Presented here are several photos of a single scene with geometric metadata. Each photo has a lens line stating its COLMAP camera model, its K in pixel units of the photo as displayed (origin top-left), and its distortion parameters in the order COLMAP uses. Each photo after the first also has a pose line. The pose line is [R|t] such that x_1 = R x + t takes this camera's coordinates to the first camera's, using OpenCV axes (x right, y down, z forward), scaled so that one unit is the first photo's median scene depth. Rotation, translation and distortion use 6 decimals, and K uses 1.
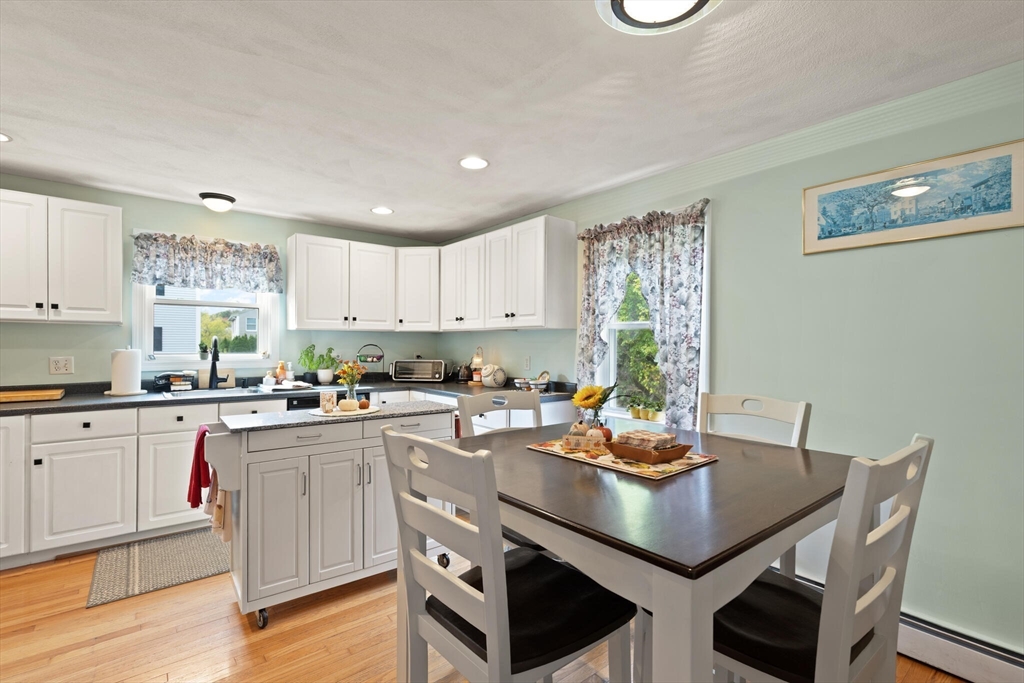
lens RADIAL K [[466.0, 0, 514.4], [0, 466.0, 345.3], [0, 0, 1]] dist [-0.001237, -0.000134]
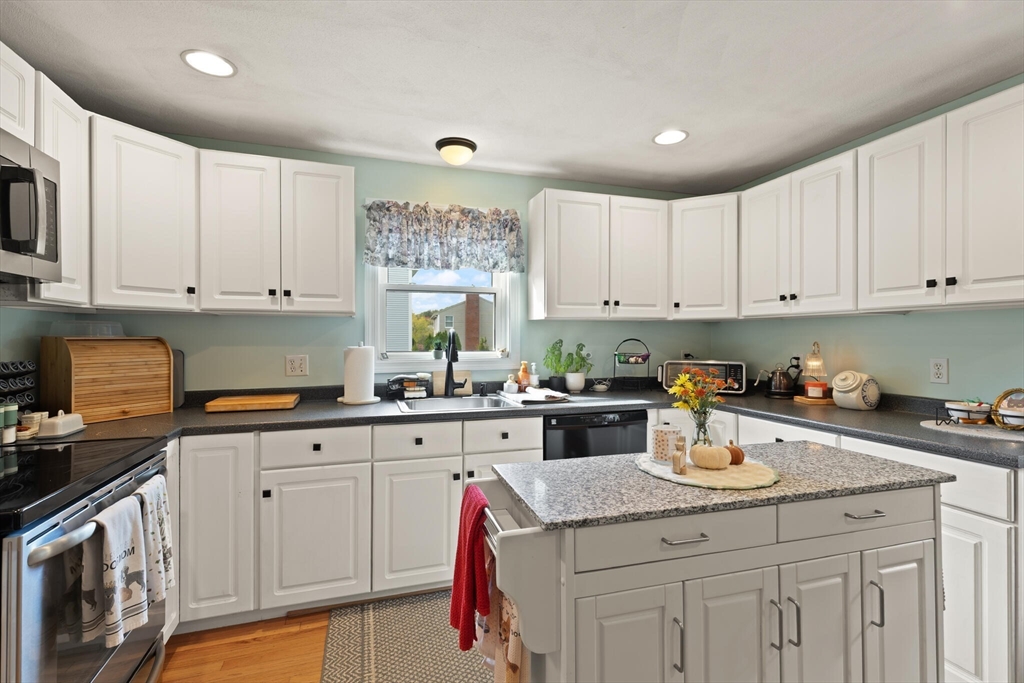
lens RADIAL K [[466.0, 0, 509.5], [0, 466.0, 337.8], [0, 0, 1]] dist [-0.001237, -0.000134]
pose [[0.928589, -0.005915, -0.371061, -0.271673], [0.004189, 0.999976, -0.005456, -0.000354], [0.371085, 0.003512, 0.928592, 0.322976]]
